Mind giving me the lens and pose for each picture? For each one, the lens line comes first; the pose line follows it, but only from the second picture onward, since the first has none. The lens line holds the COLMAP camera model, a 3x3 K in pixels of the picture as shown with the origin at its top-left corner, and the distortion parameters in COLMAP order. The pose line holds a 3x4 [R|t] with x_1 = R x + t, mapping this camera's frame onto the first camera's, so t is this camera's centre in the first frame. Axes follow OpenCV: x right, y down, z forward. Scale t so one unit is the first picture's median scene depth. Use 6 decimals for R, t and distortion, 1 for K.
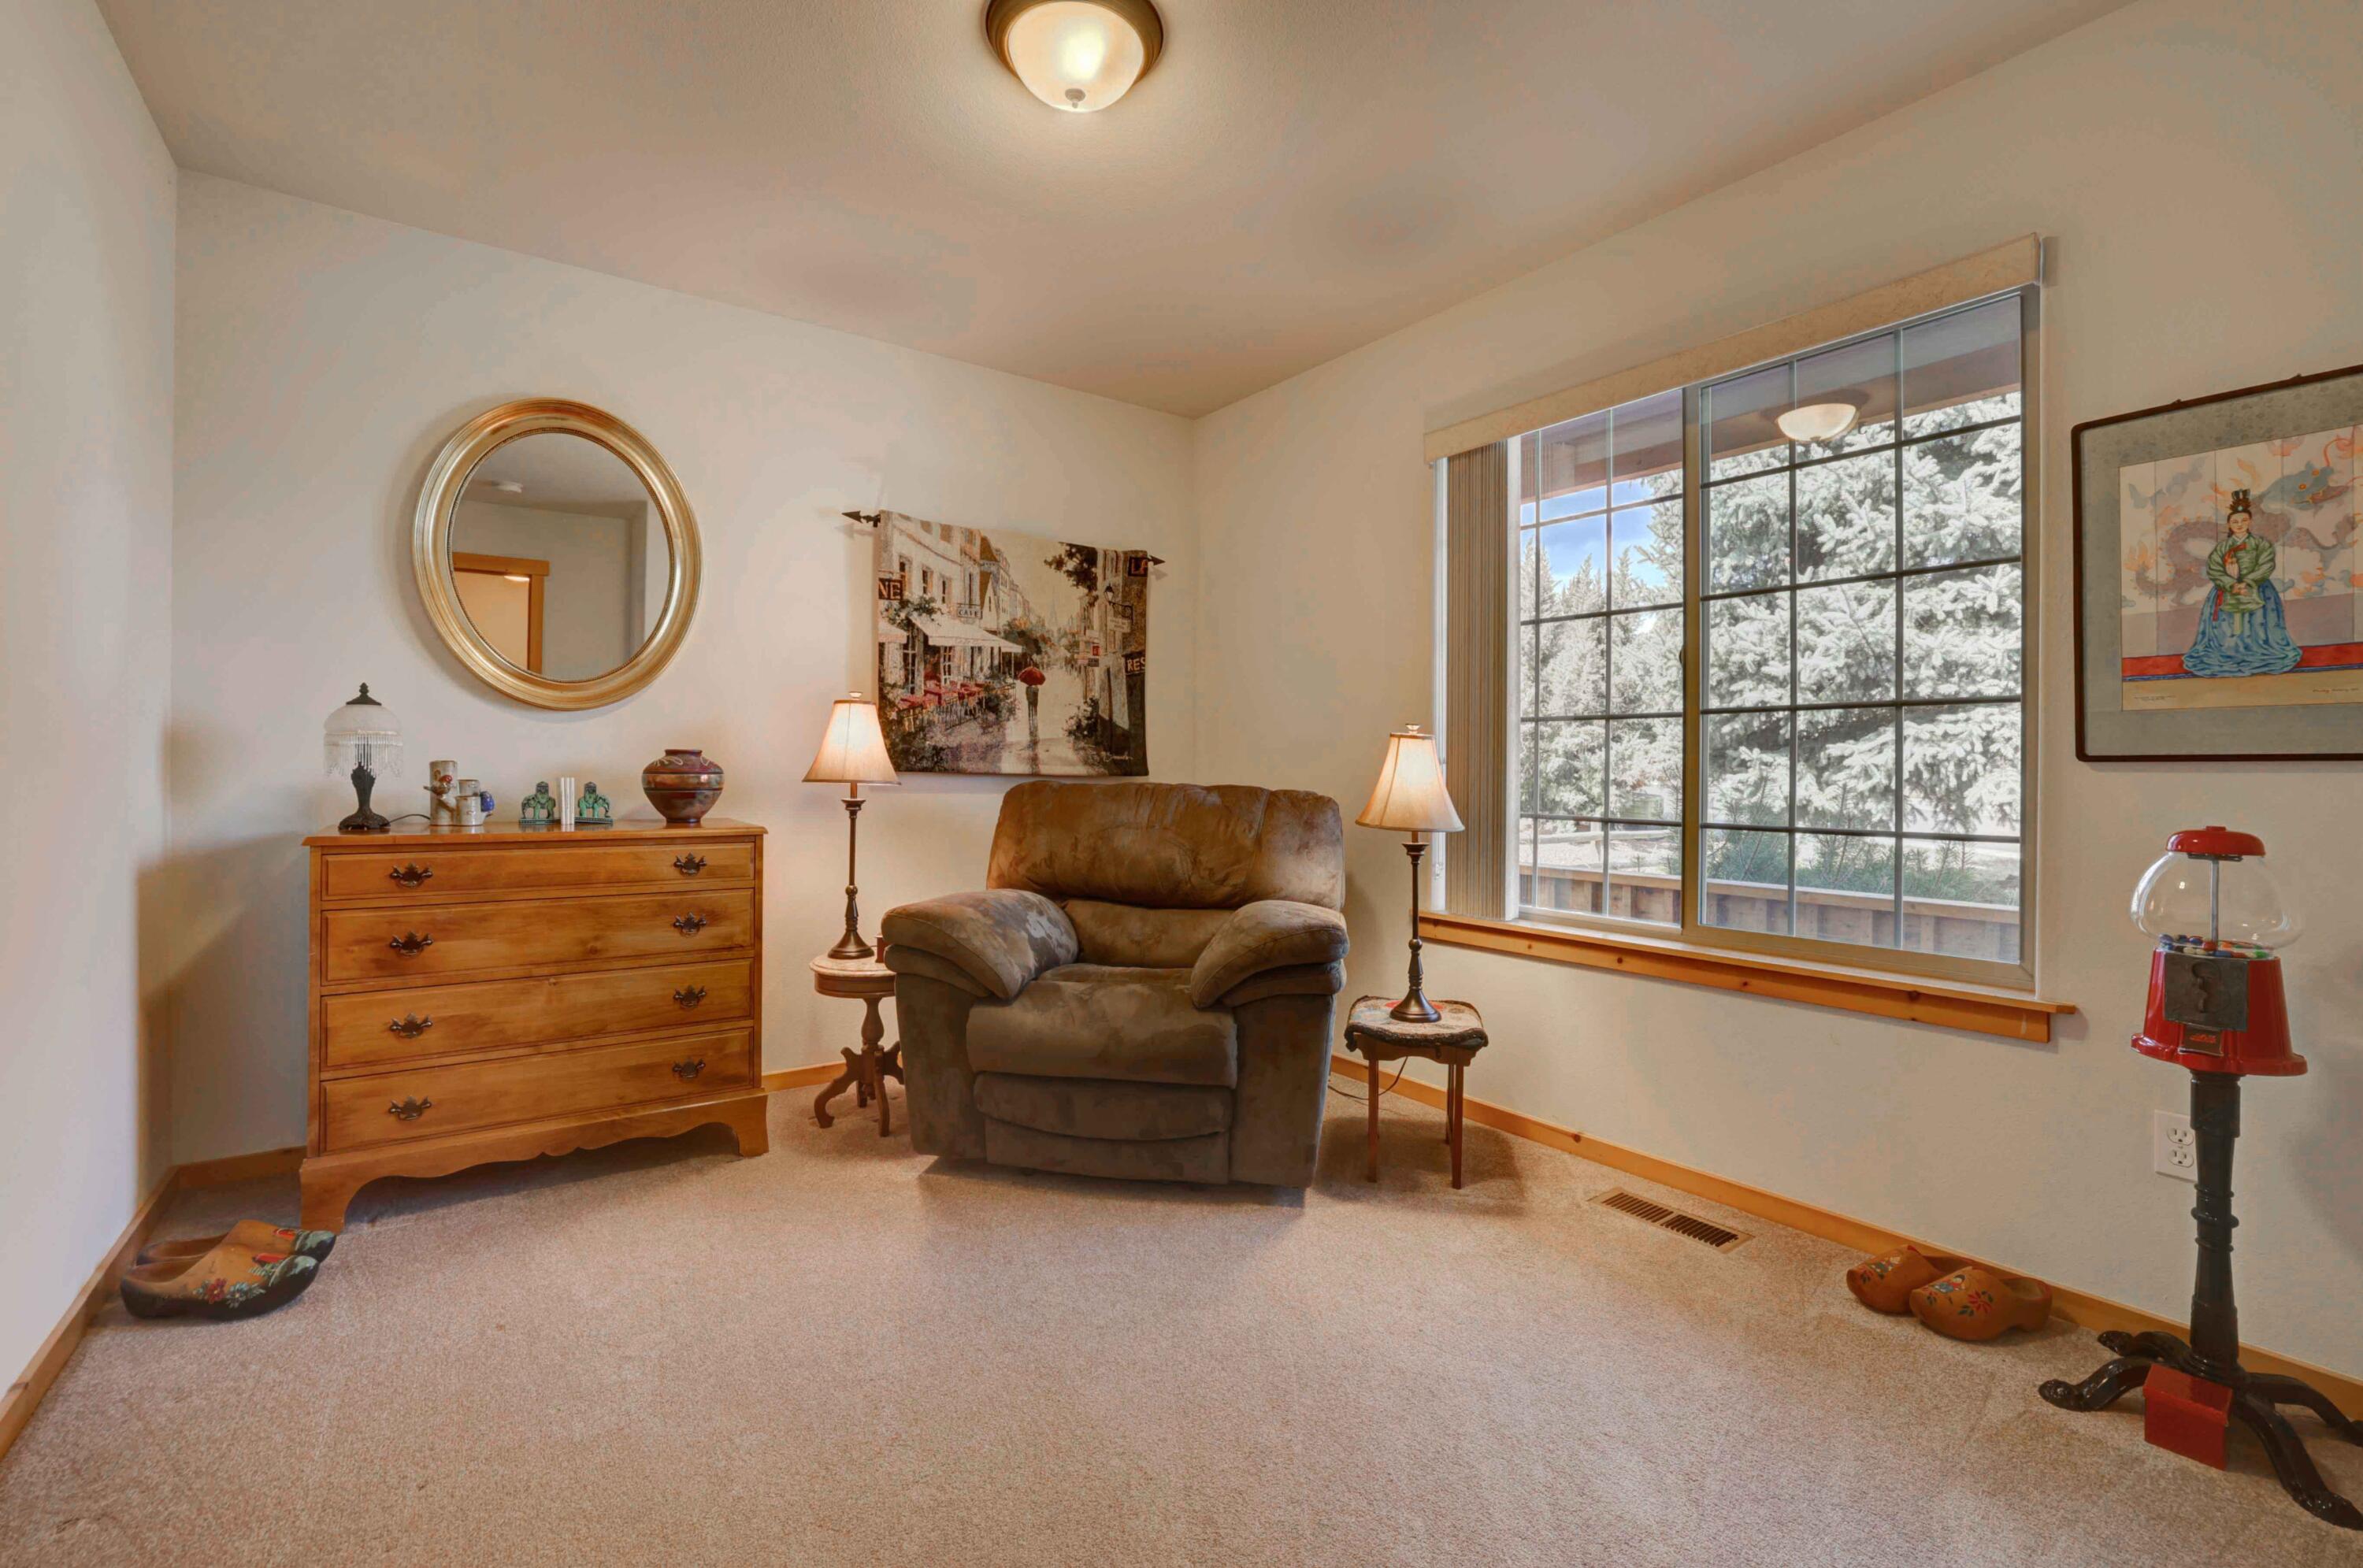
lens RADIAL K [[1017.6, 0, 1176.4], [0, 1017.6, 771.6], [0, 0, 1]] dist [-0.038142, 0.010023]
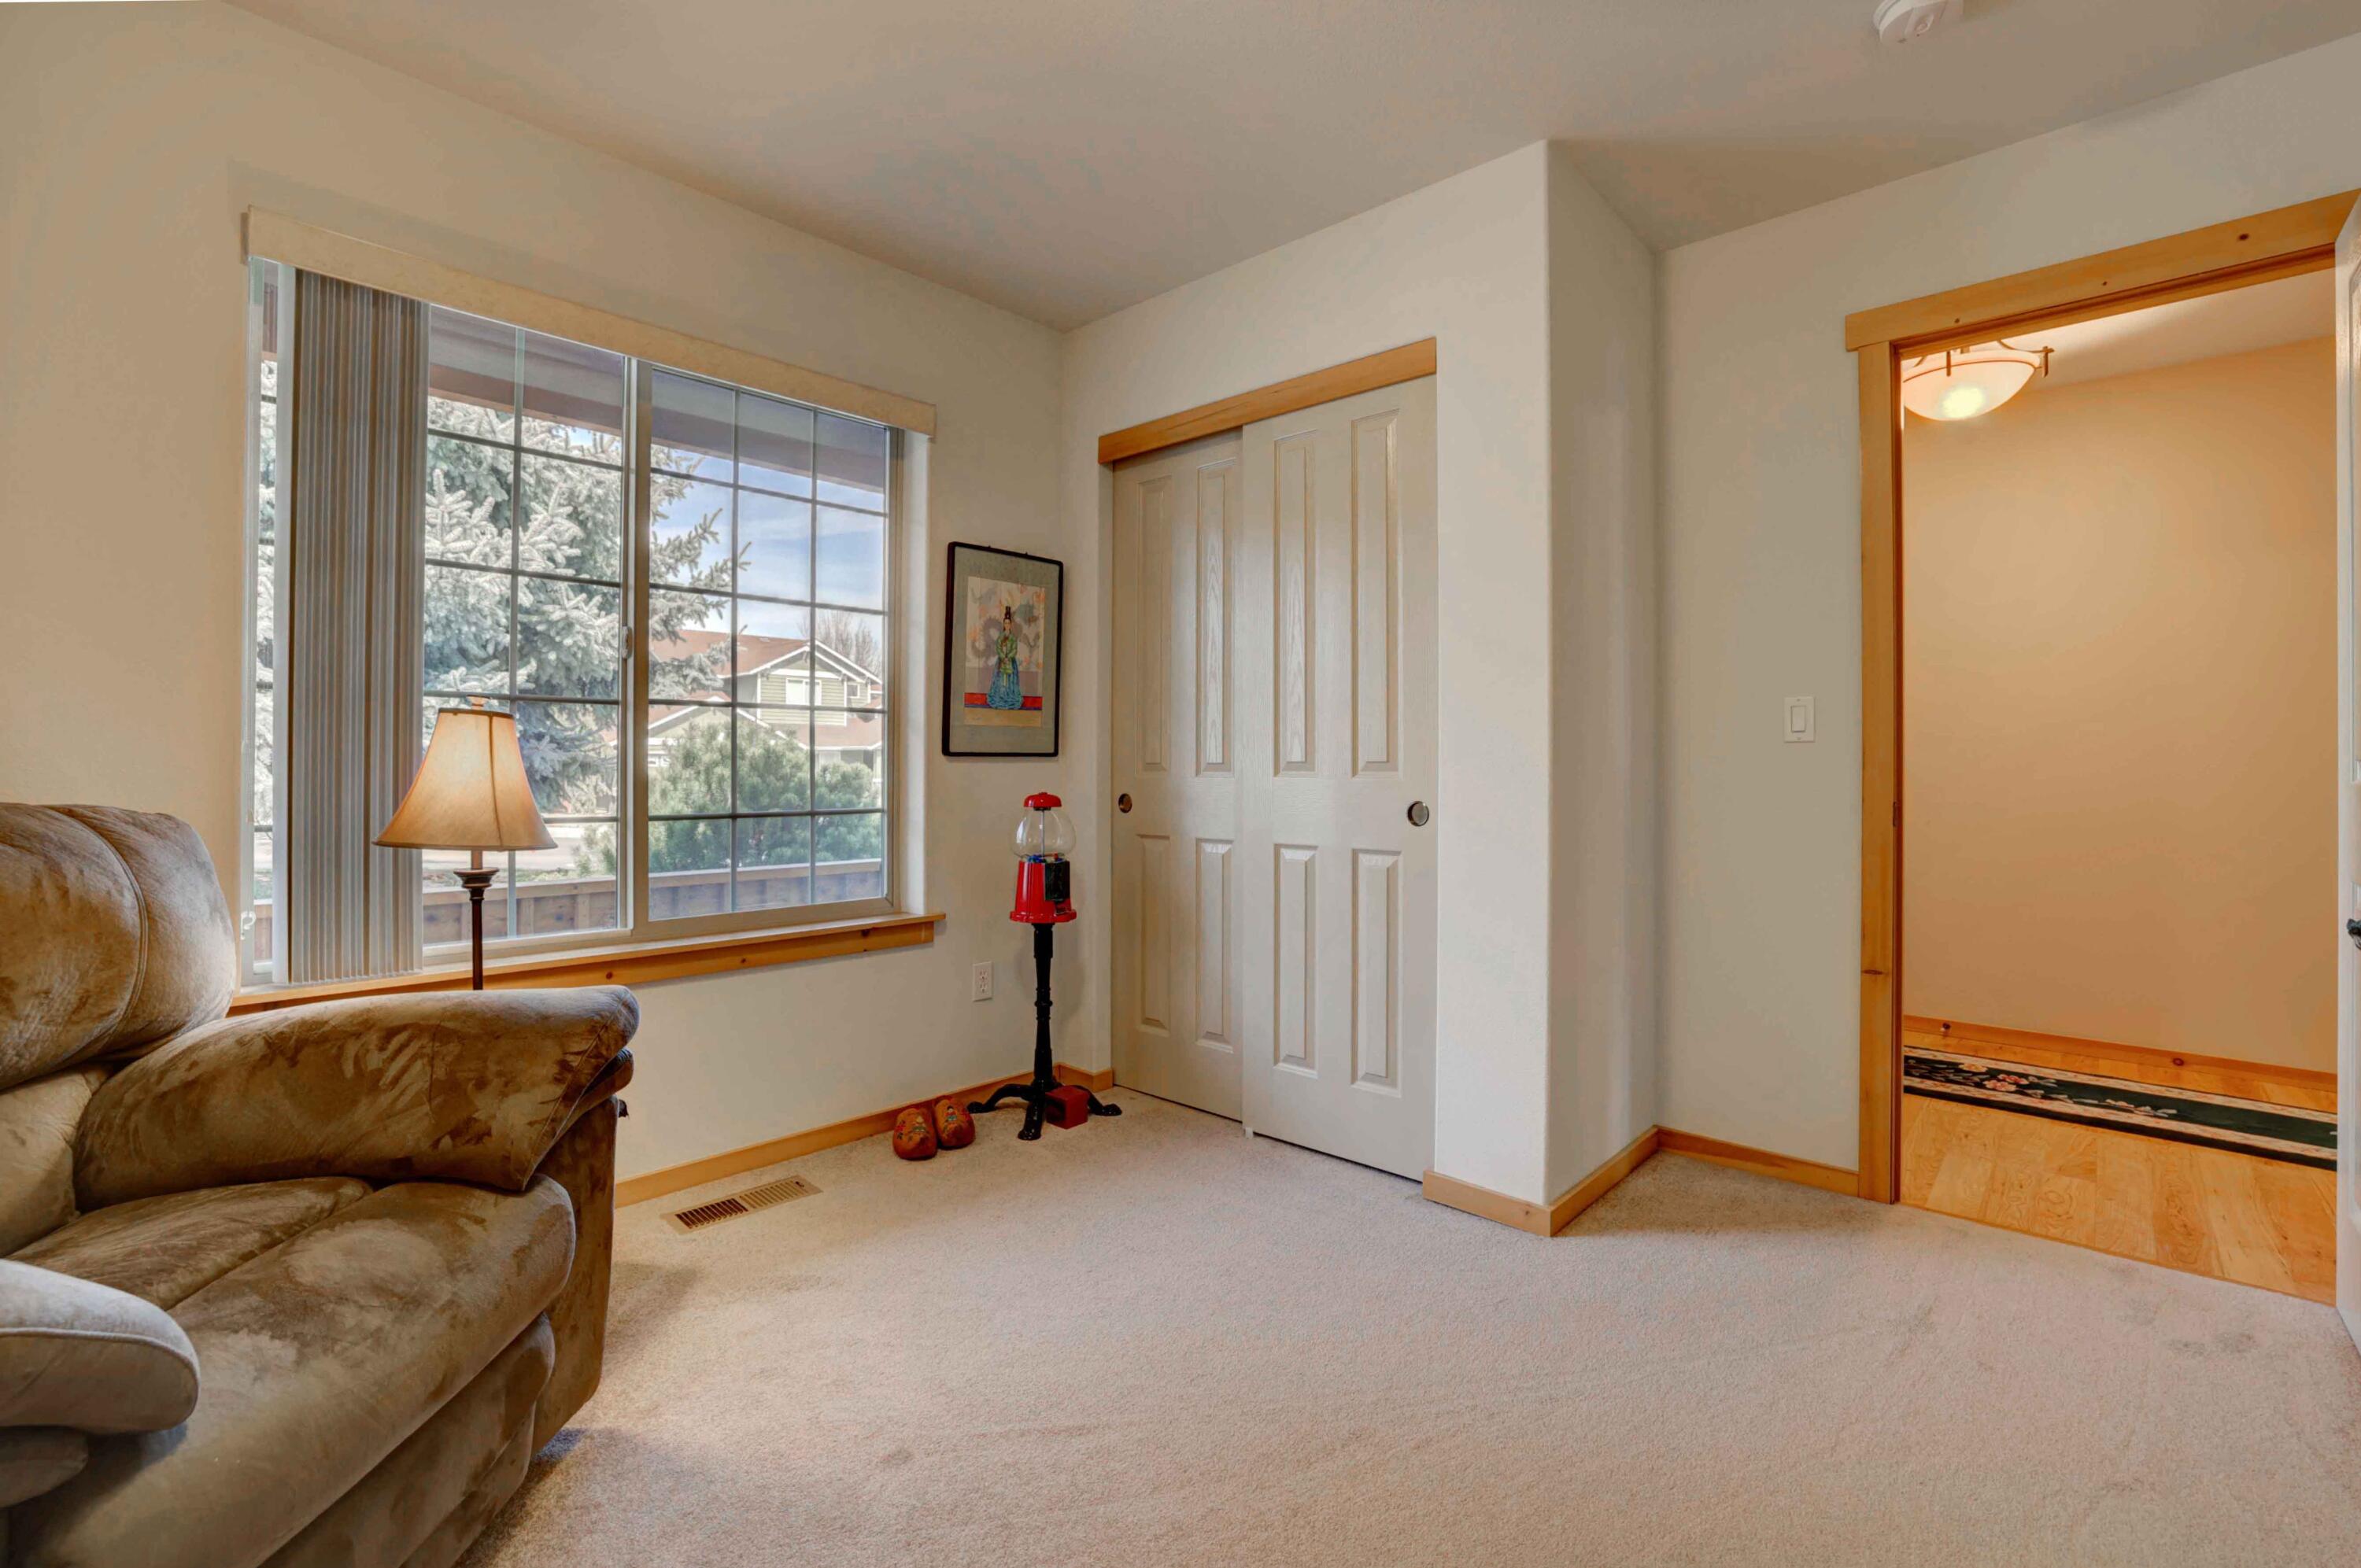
lens RADIAL K [[1016.6, 0, 1175.4], [0, 1016.6, 770.7], [0, 0, 1]] dist [-0.038142, 0.010023]
pose [[-0.188269, -0.012429, 0.982039, -0.771458], [-0.000777, 0.999921, 0.012506, -0.007707], [-0.982117, 0.001591, -0.188264, 1.002074]]
